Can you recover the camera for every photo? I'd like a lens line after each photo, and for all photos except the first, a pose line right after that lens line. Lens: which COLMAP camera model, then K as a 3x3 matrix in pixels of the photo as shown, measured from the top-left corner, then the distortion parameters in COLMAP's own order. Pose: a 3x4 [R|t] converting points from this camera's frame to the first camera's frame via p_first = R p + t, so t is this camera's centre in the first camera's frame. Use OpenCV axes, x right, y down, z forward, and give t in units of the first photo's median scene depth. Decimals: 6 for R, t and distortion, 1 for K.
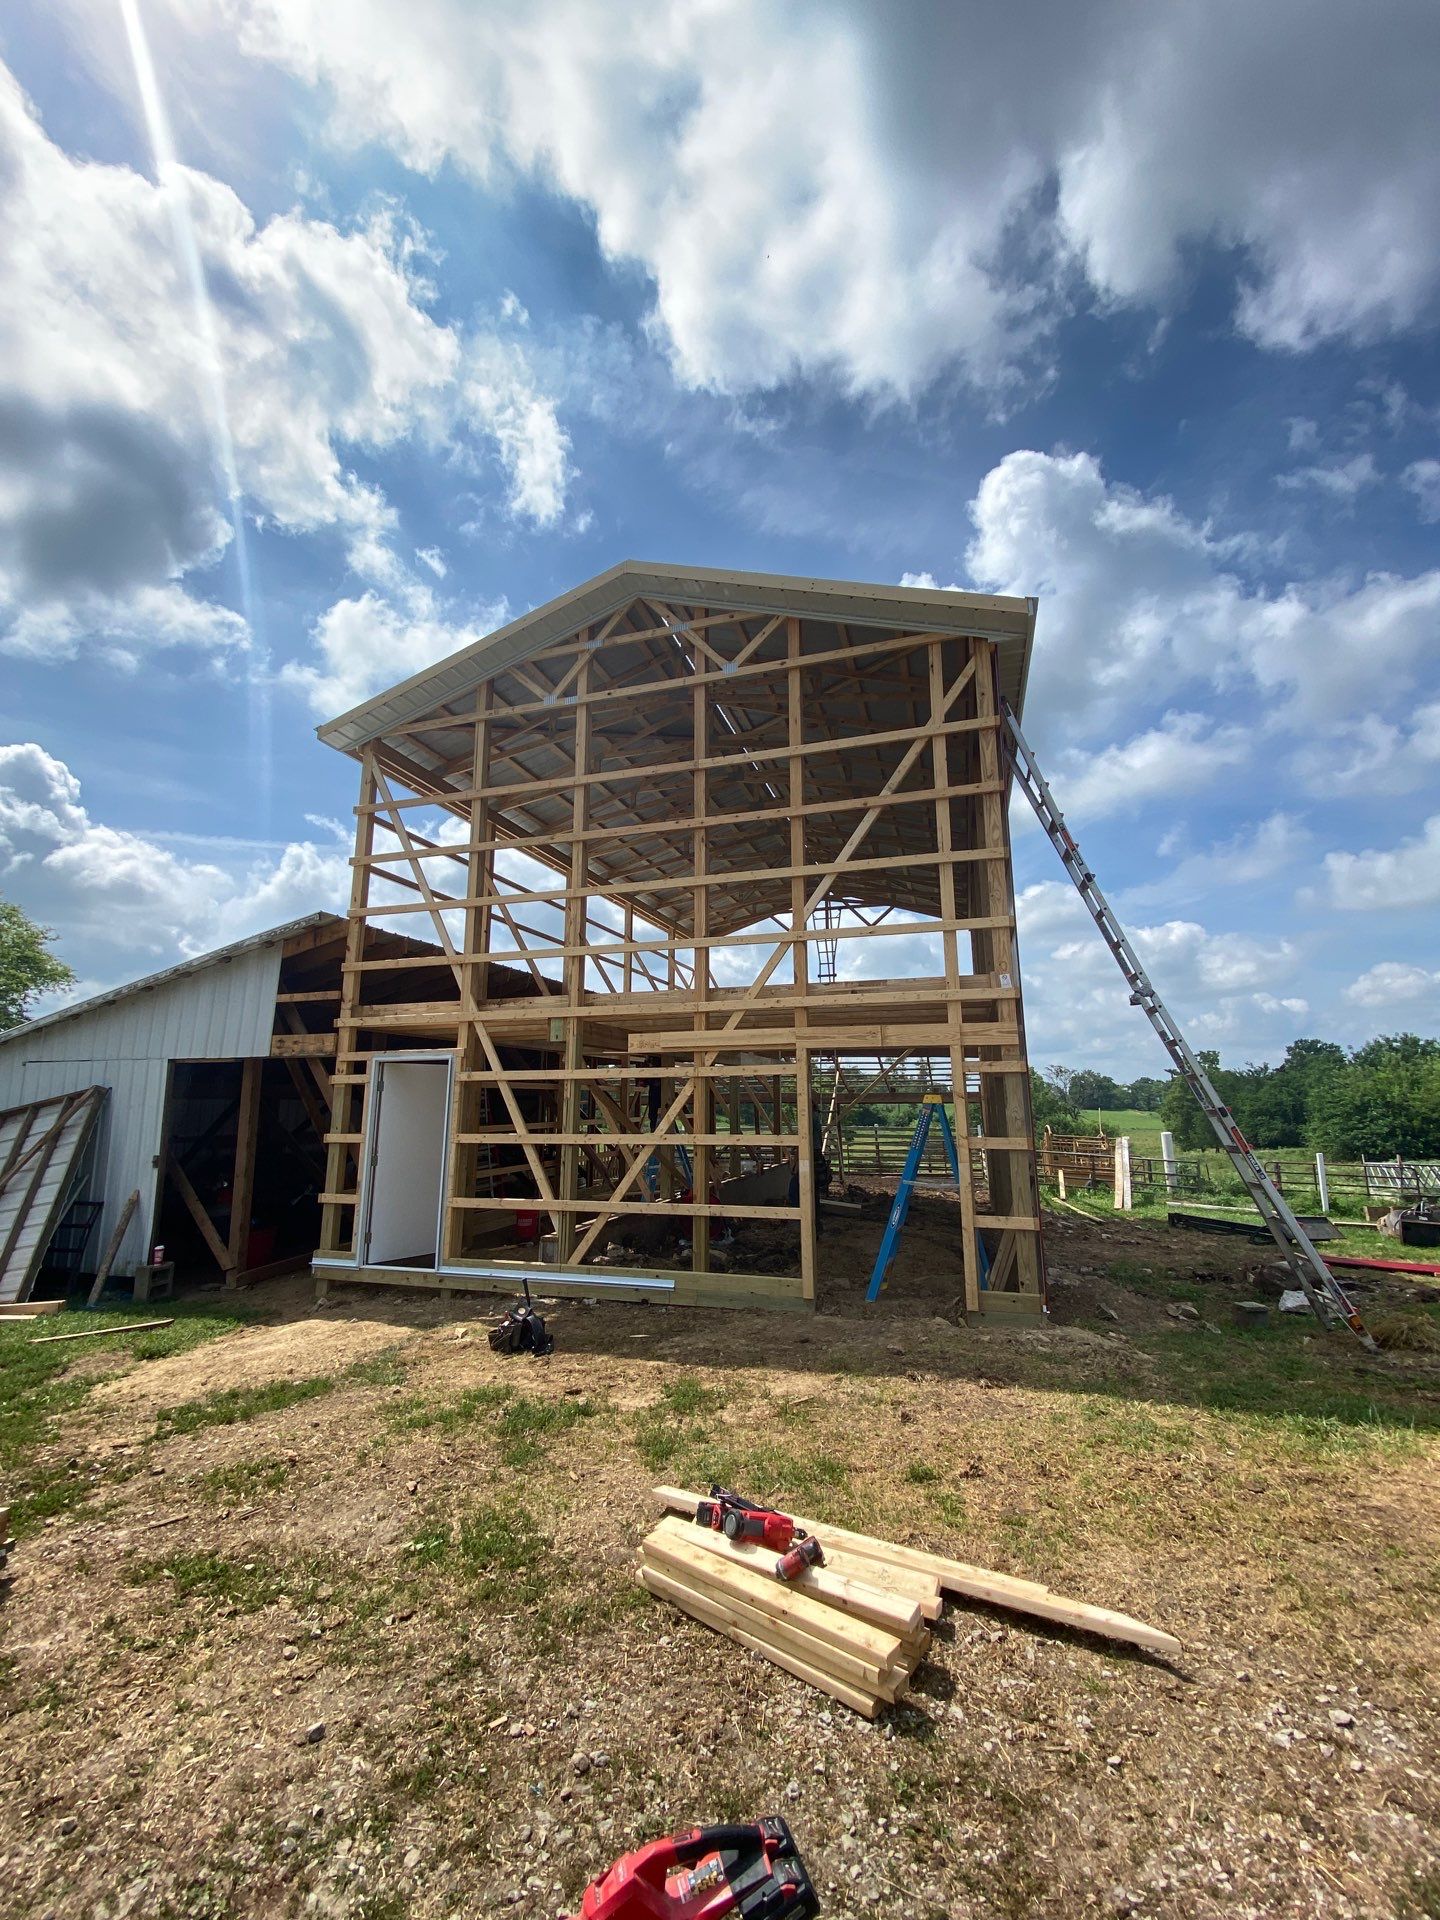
lens RADIAL K [[786.7, 0, 720.0], [0, 786.7, 960.0], [0, 0, 1]] dist [0.000676, 0.000010]
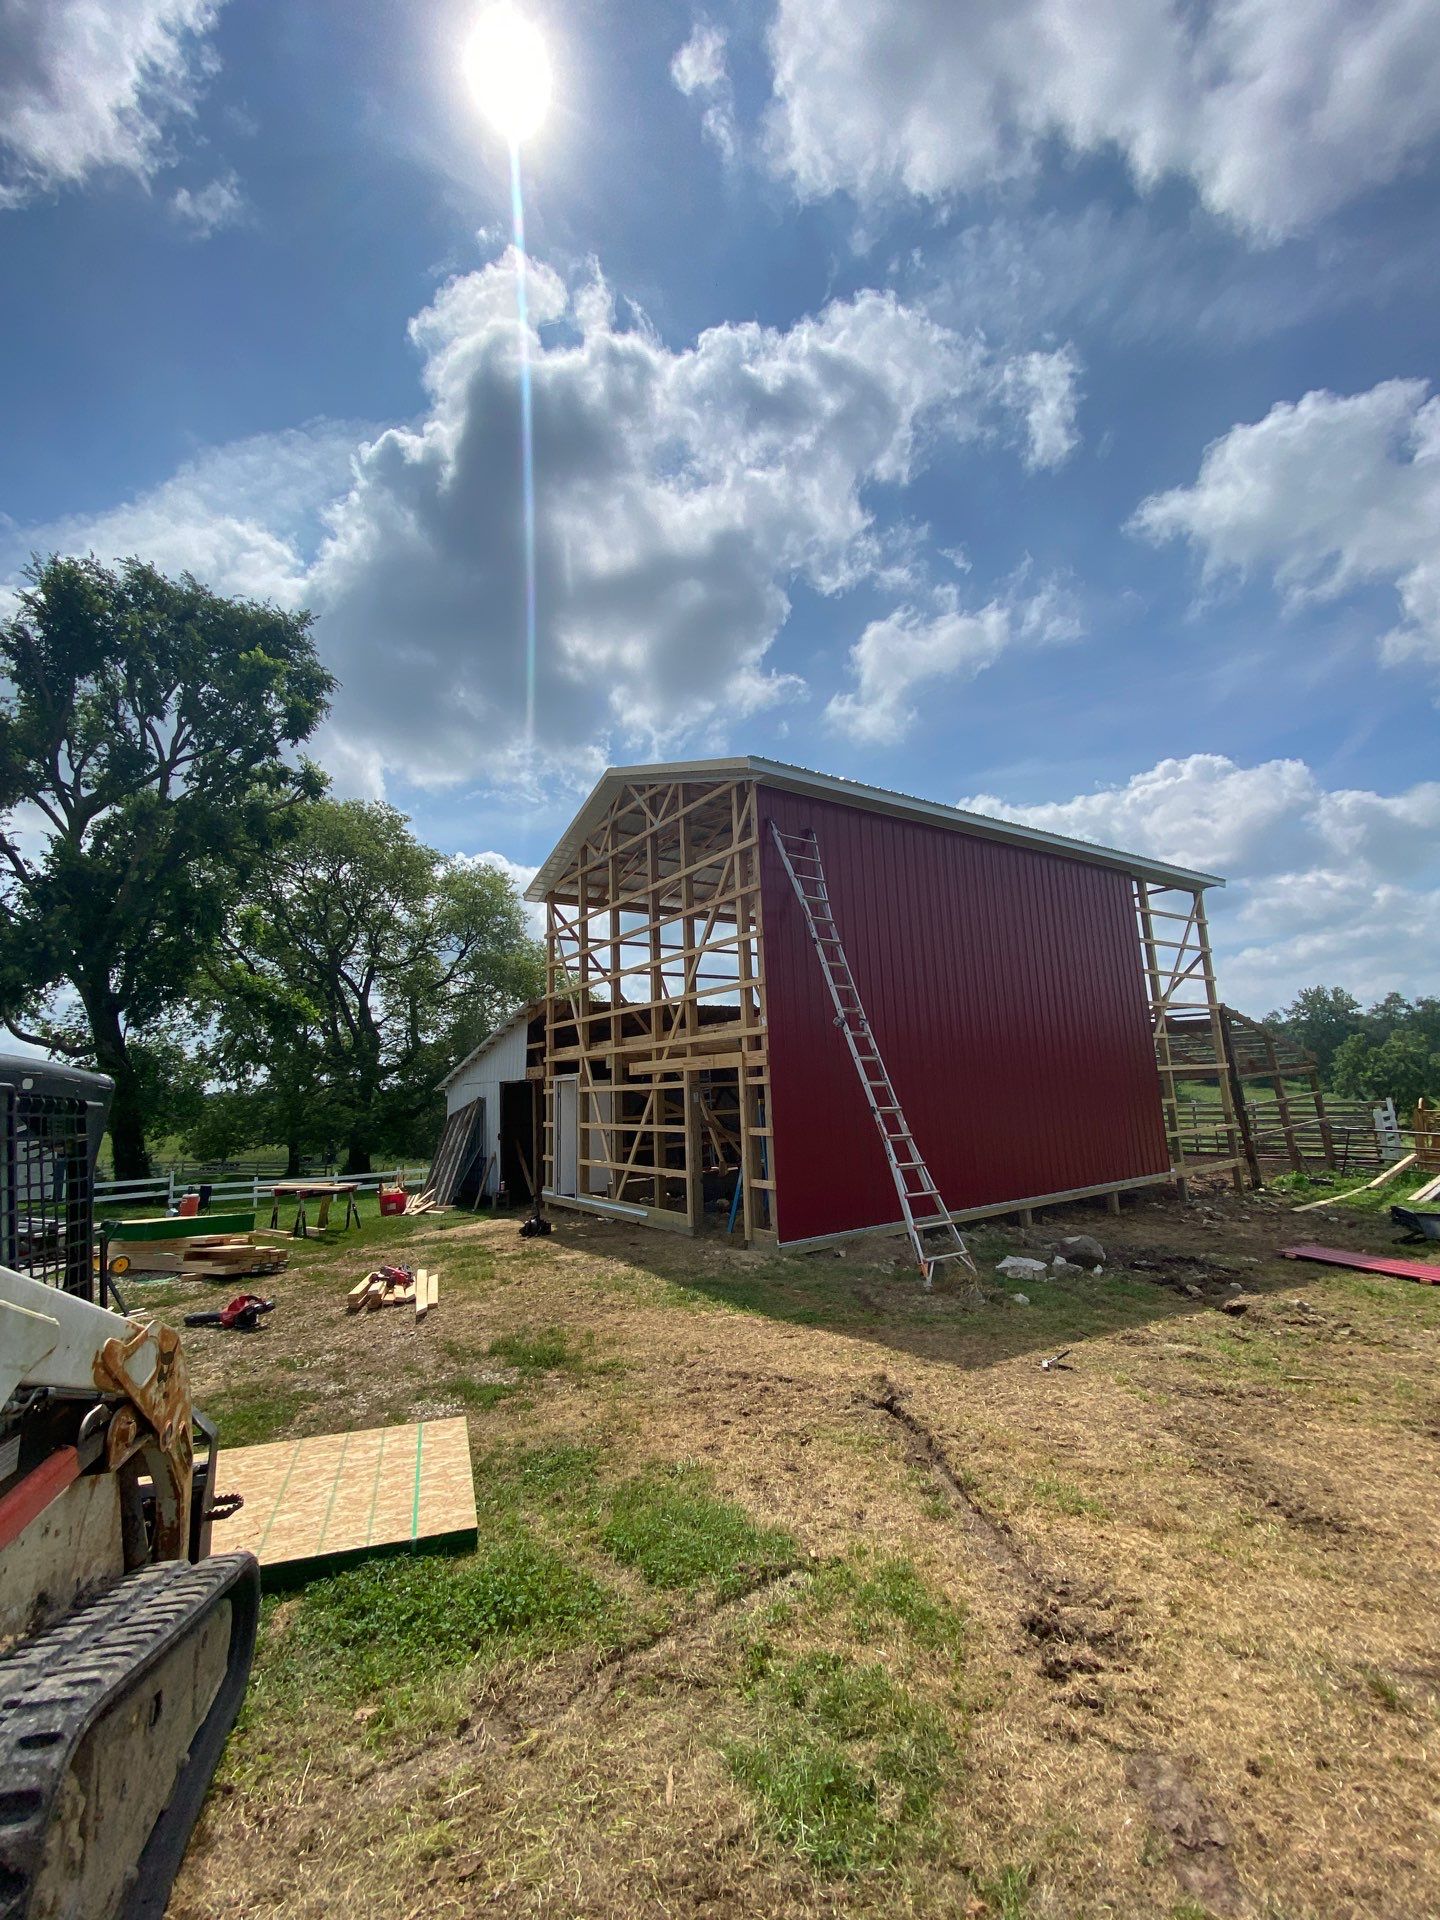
lens RADIAL K [[786.7, 0, 720.0], [0, 786.7, 960.0], [0, 0, 1]] dist [0.000676, 0.000010]
pose [[0.786168, -0.123036, -0.605641, 1.079058], [0.145189, 0.989325, -0.012515, -0.074021], [0.600716, -0.078094, 0.795639, -0.182213]]
